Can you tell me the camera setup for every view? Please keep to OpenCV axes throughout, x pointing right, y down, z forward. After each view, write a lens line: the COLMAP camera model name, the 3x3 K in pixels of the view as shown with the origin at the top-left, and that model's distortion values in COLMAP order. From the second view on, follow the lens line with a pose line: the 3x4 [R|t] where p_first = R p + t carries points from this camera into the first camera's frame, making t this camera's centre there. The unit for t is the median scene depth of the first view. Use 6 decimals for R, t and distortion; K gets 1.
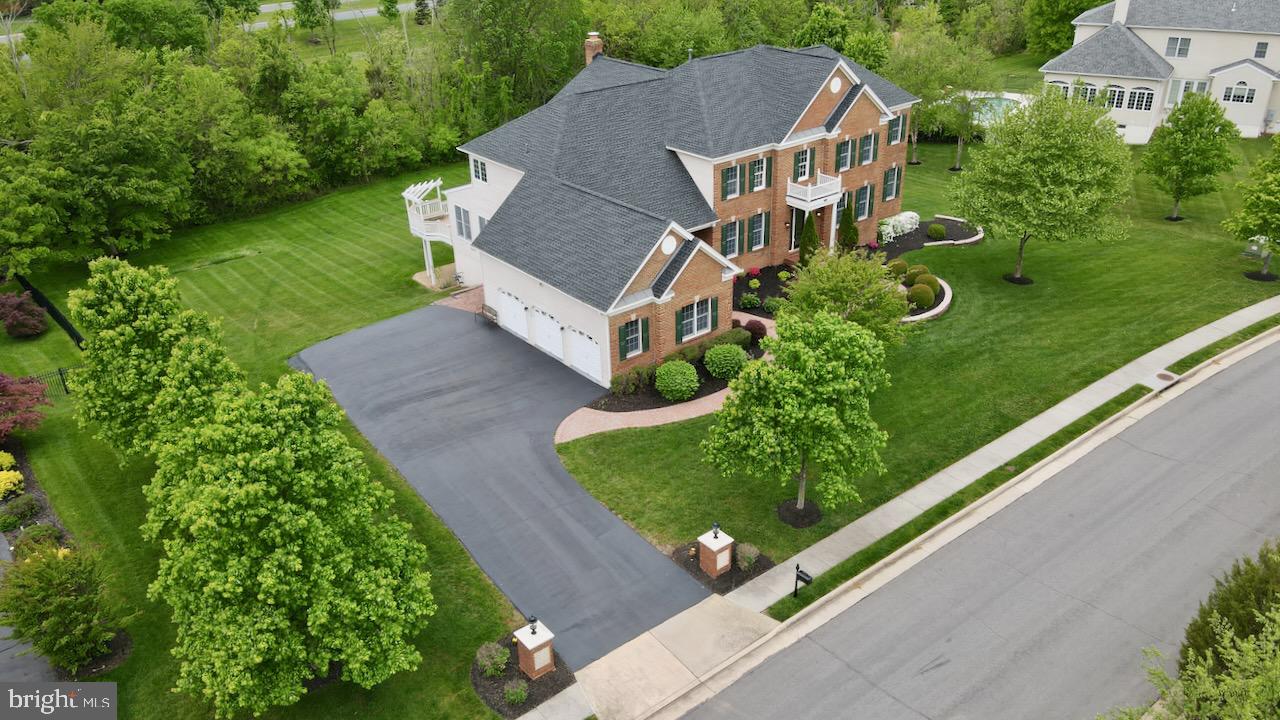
lens RADIAL K [[952.6, 0, 640.0], [0, 952.6, 360.0], [0, 0, 1]] dist [-0.026113, 0.070254]
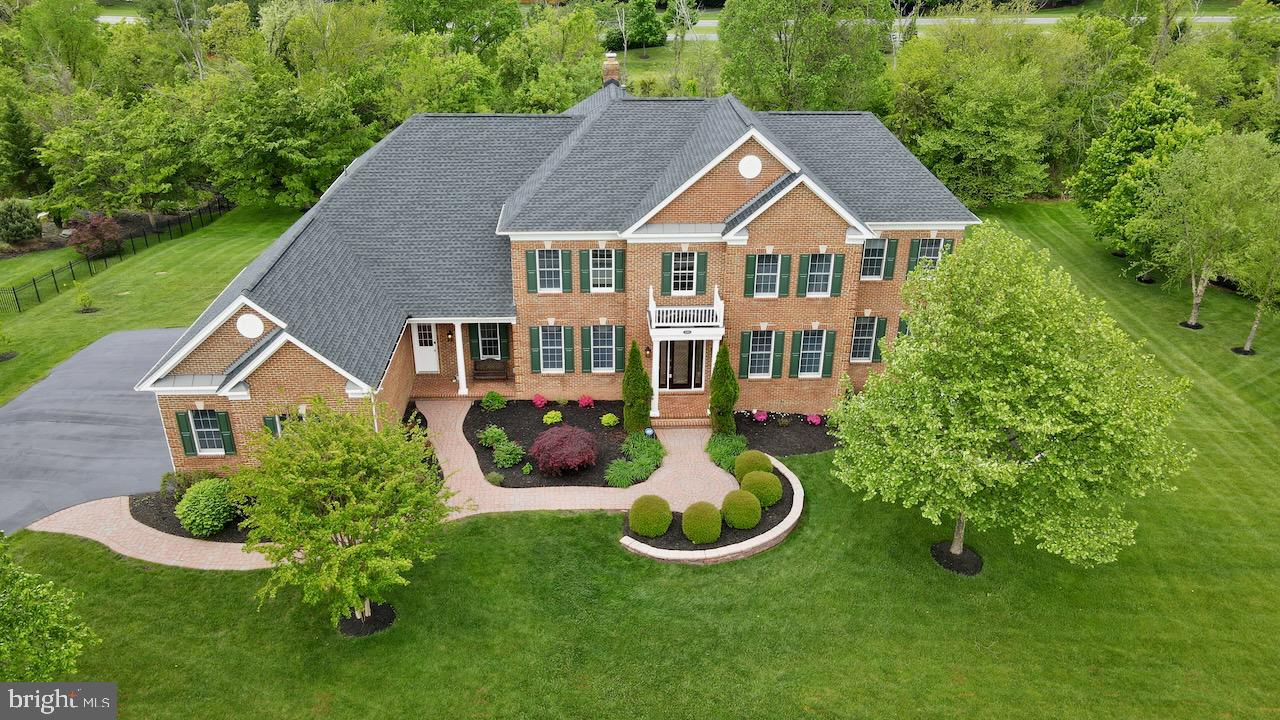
lens RADIAL K [[952.6, 0, 640.0], [0, 952.6, 360.0], [0, 0, 1]] dist [-0.026113, 0.070254]
pose [[0.812010, 0.284788, -0.509447, 0.508329], [-0.296331, 0.953167, 0.060510, -0.178502], [0.502820, 0.101830, 0.858372, 0.411995]]
